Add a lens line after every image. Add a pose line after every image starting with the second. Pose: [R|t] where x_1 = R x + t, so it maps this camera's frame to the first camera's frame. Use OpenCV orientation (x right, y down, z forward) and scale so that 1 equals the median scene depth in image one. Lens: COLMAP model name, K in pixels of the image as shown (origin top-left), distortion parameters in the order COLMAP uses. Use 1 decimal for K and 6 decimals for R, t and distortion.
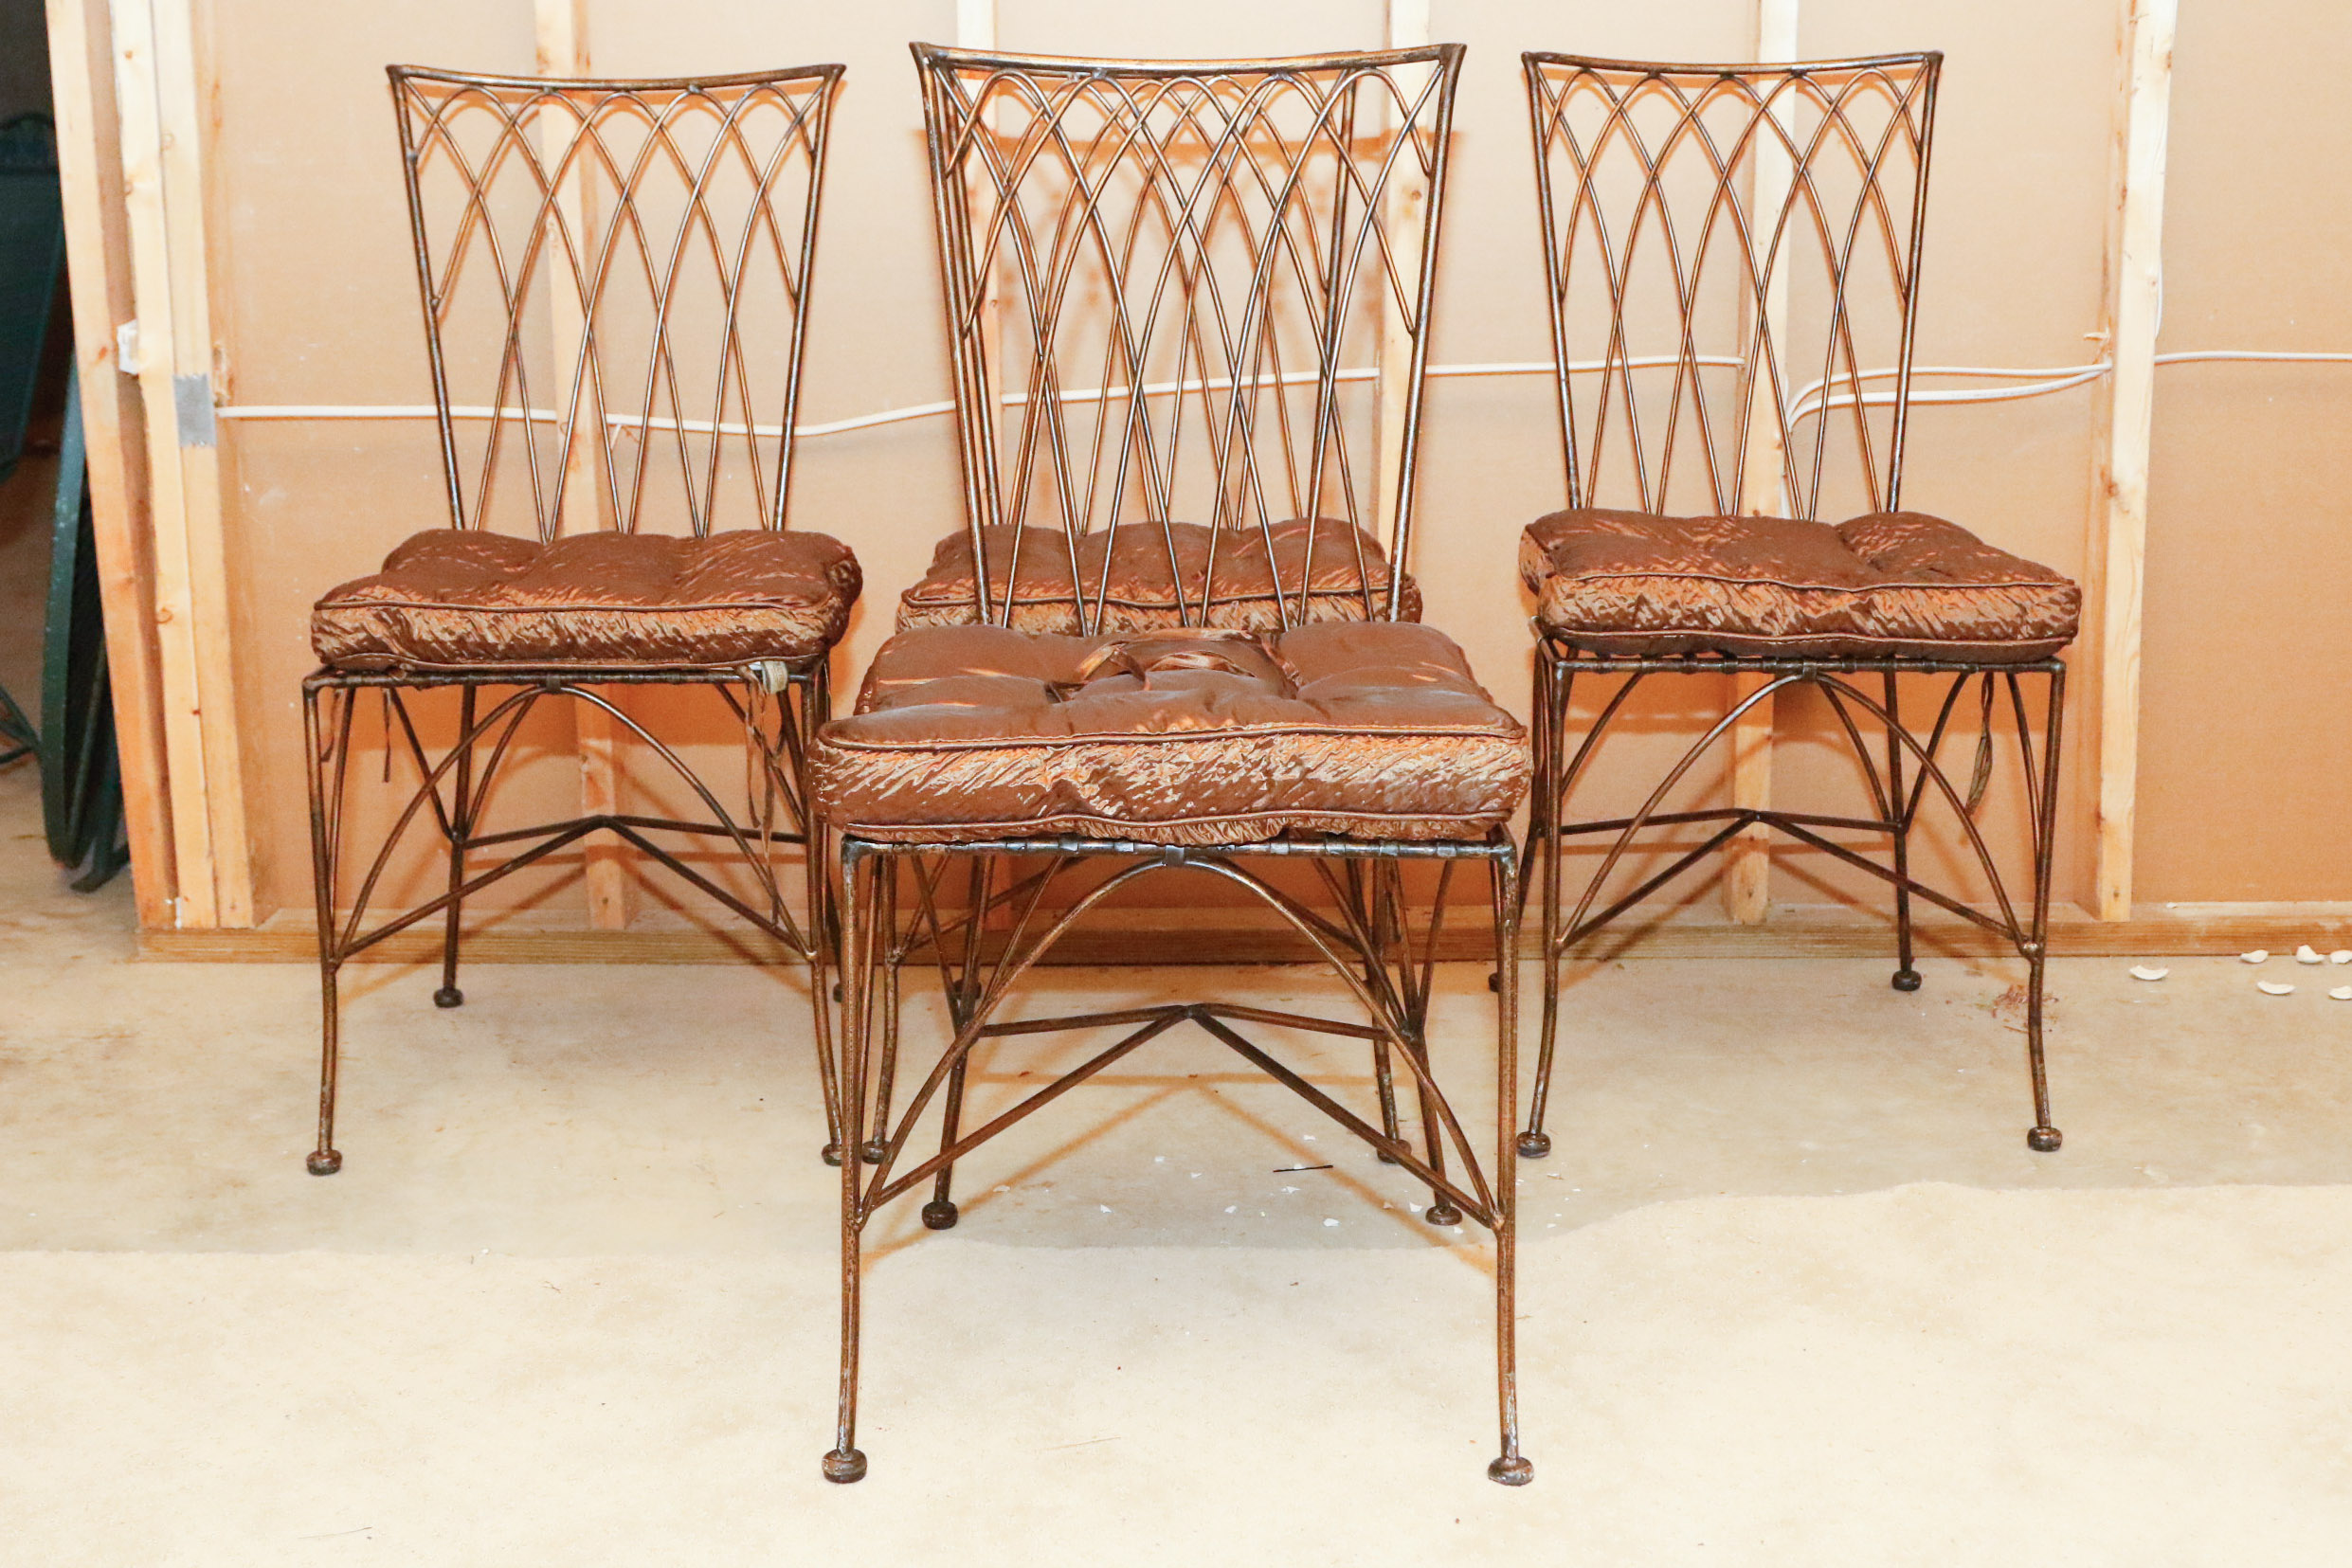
lens RADIAL K [[3003.3, 0, 1208.4], [0, 3003.3, 760.3], [0, 0, 1]] dist [-0.076480, 0.000000]
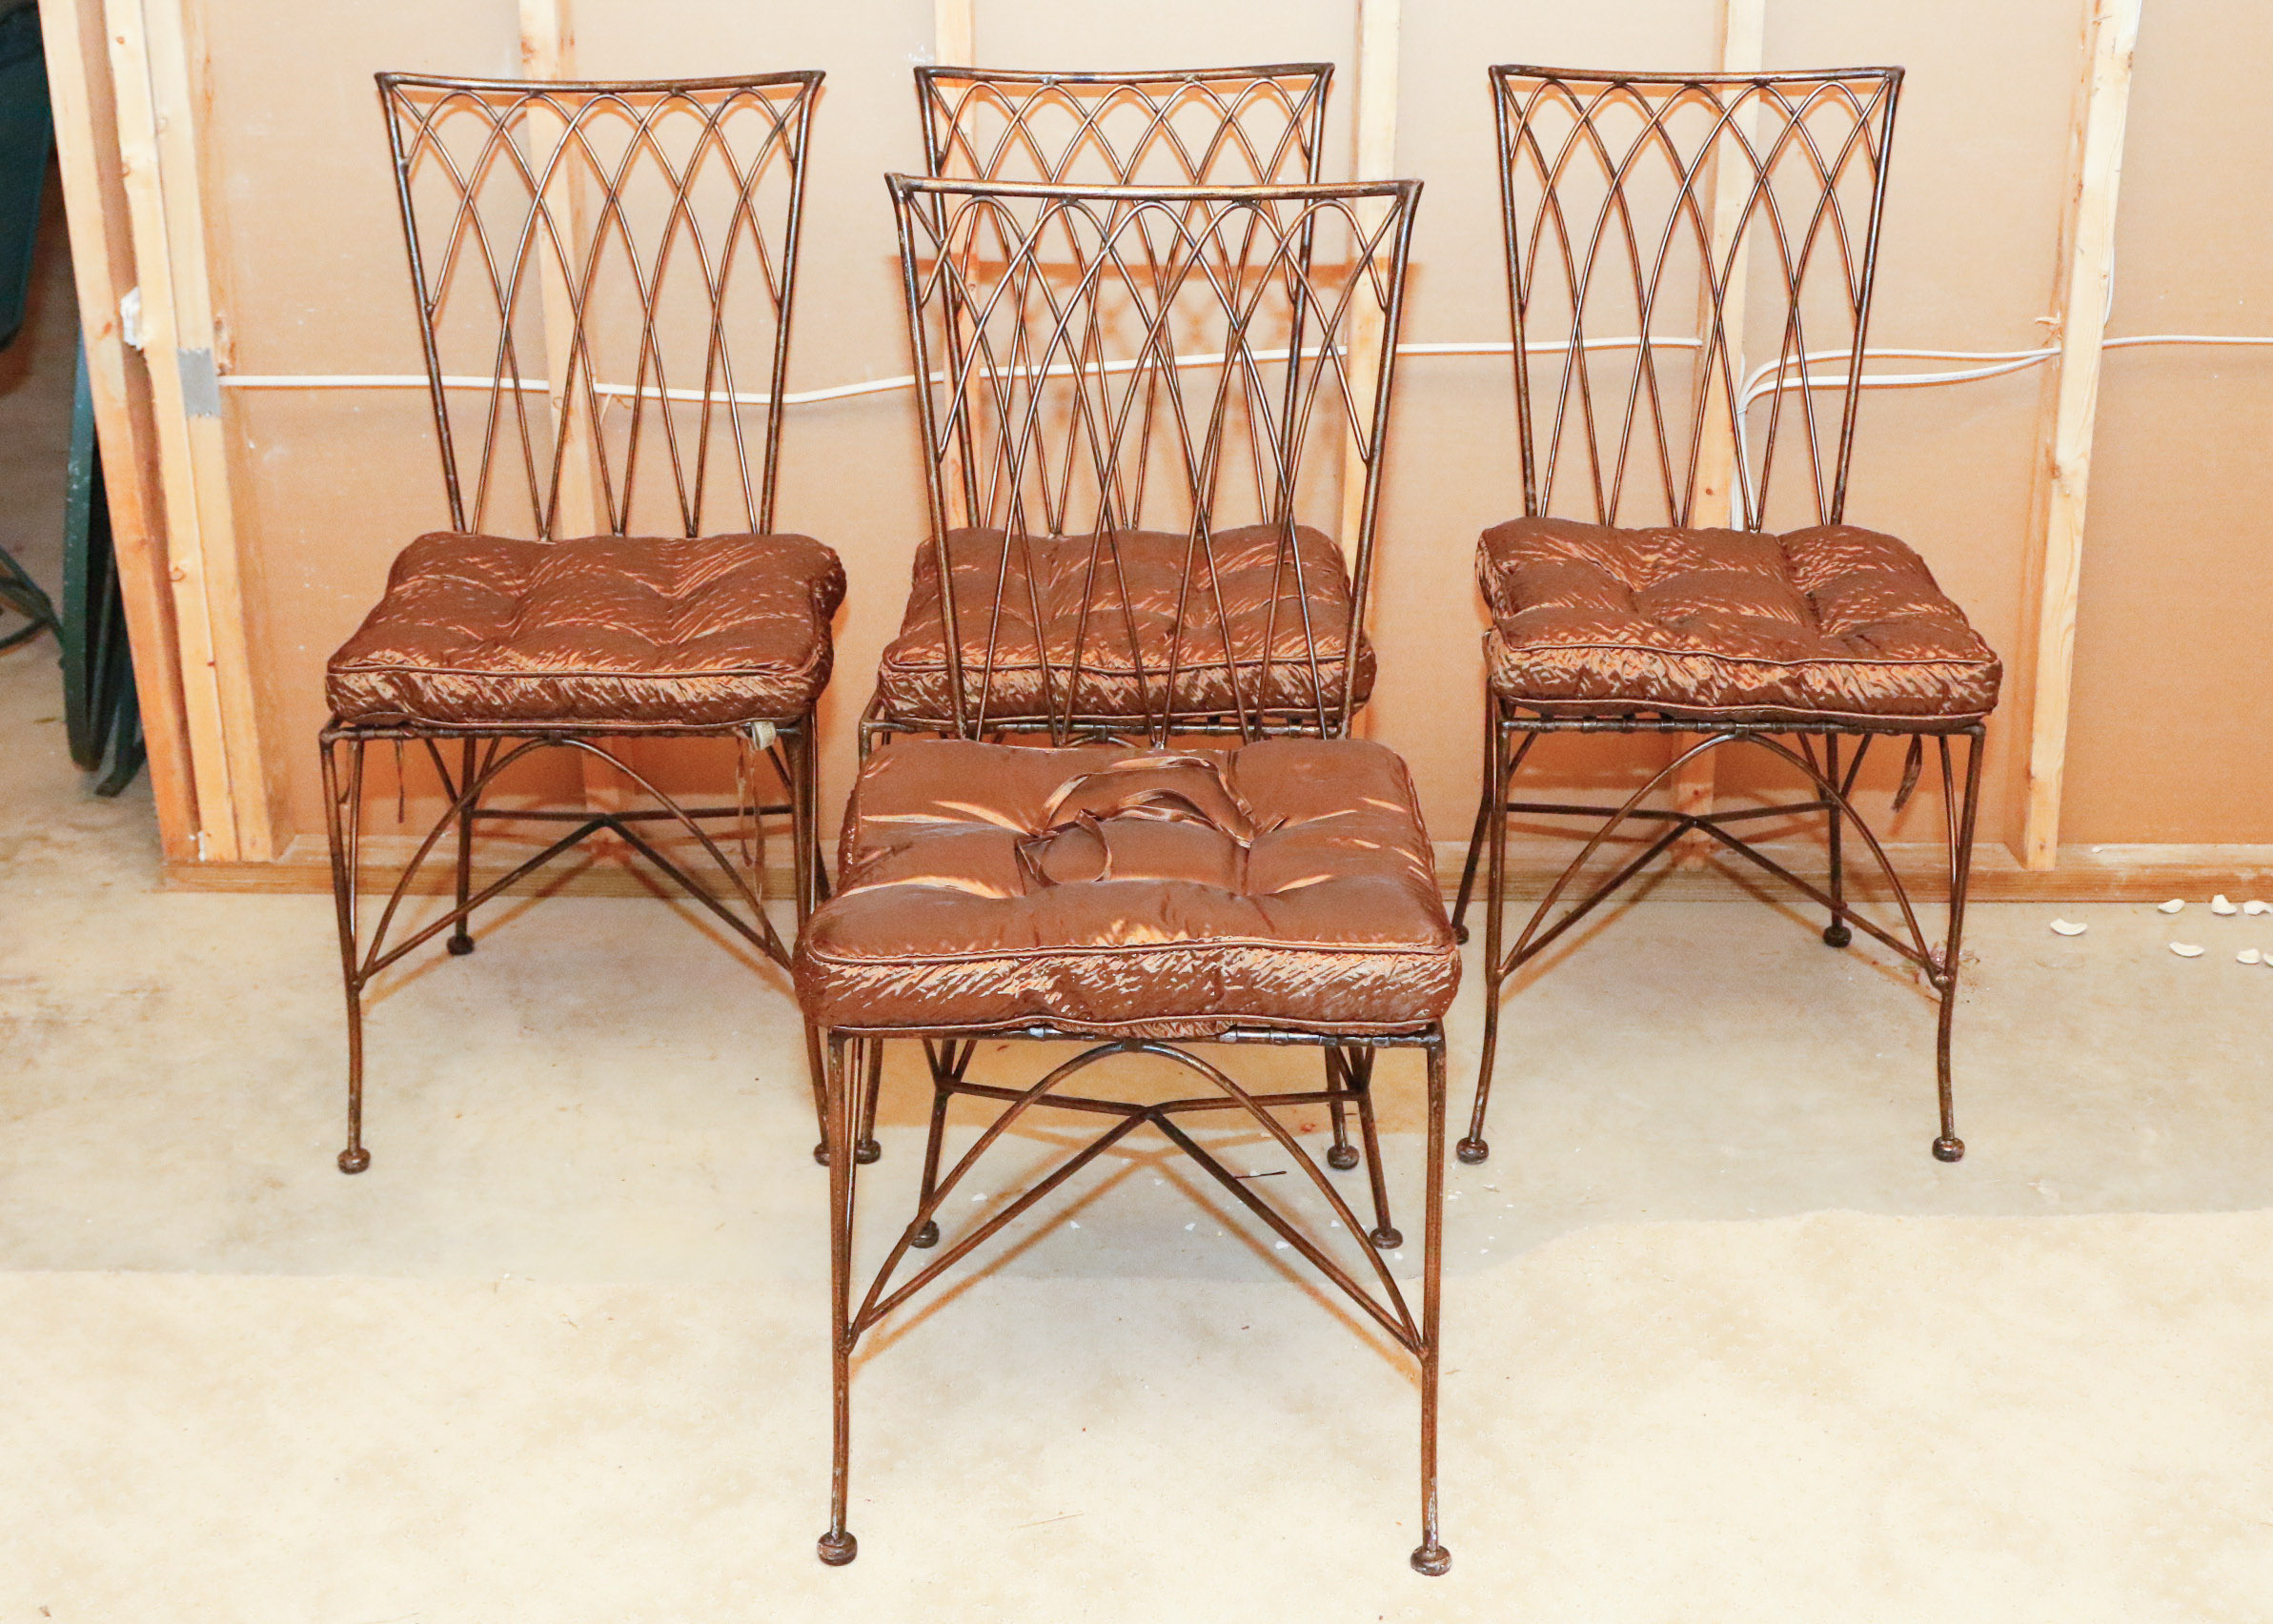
lens RADIAL K [[3020.2, 0, 1180.3], [0, 3020.2, 766.1], [0, 0, 1]] dist [-0.079364, 0.000000]
pose [[0.999947, 0.007977, -0.006571, 0.008392], [-0.006898, 0.988596, 0.150437, -0.154730], [0.007696, -0.150383, 0.988598, -0.047225]]
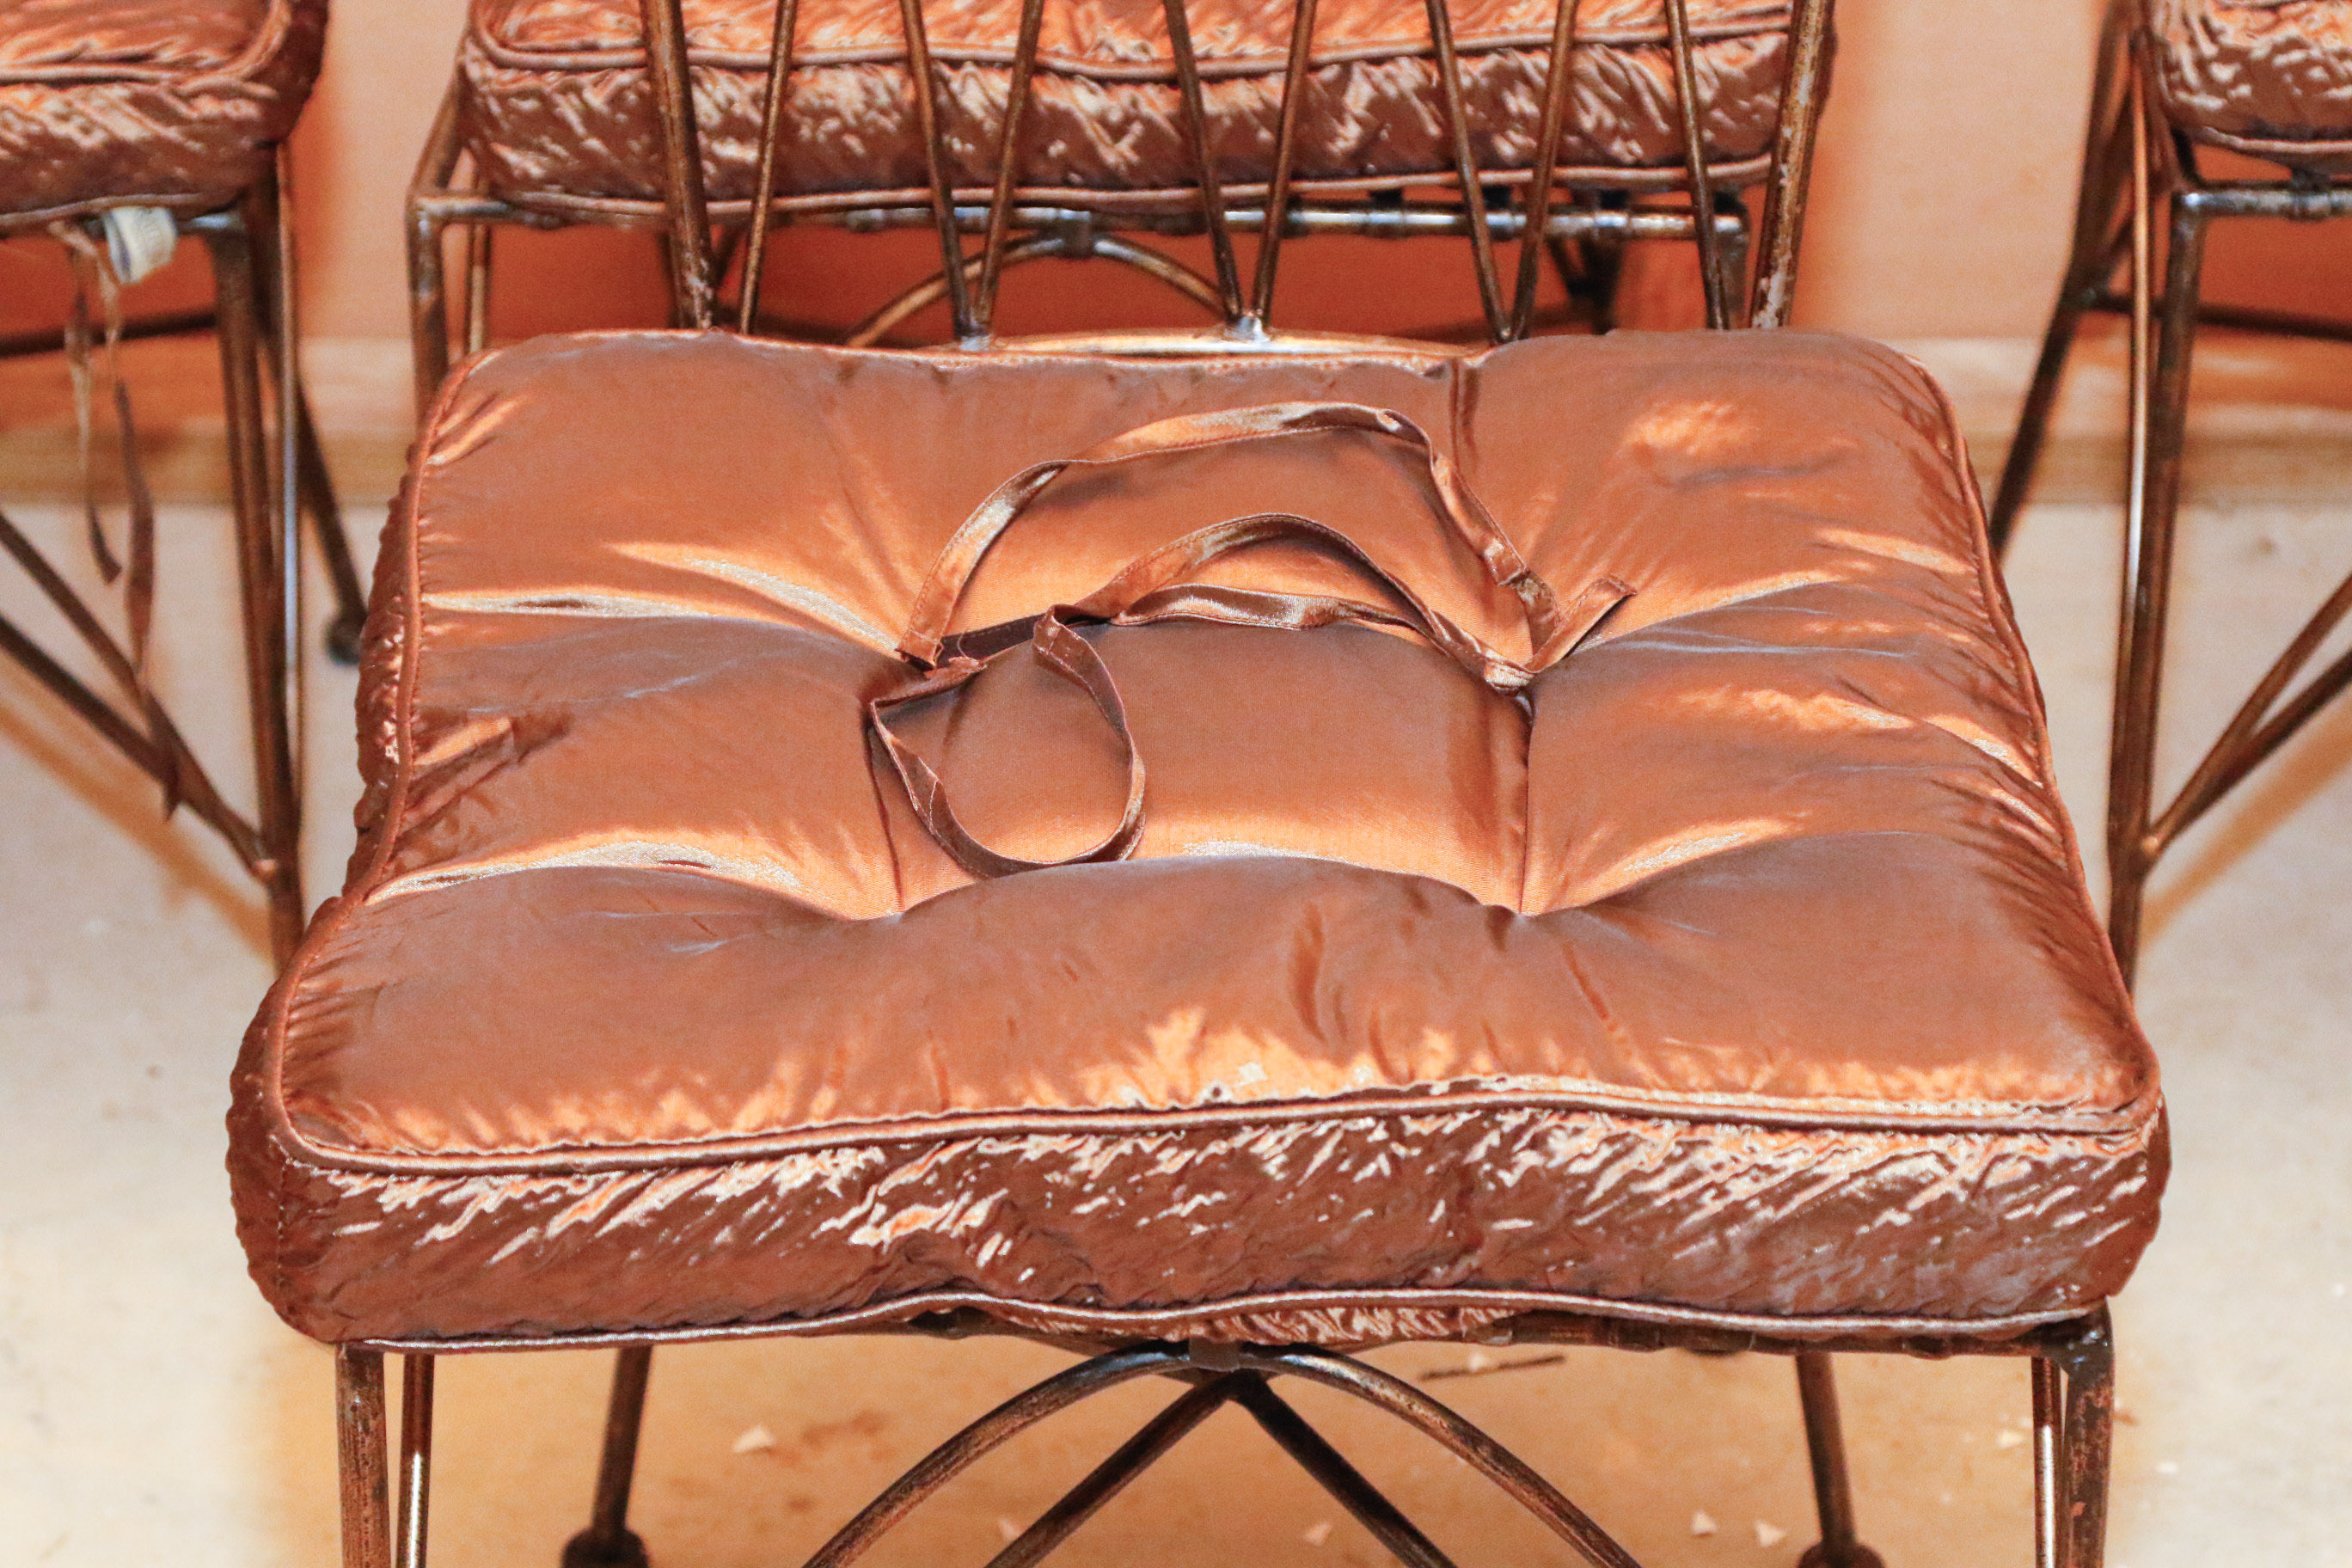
lens RADIAL K [[6674.5, 0, 1177.0], [0, 6674.5, 777.6], [0, 0, 1]] dist [0.261730, 0.000000]
pose [[0.999977, 0.006559, 0.001705, -0.011774], [-0.006764, 0.950818, 0.309677, -0.199022], [0.000410, -0.309682, 0.950840, 0.141813]]
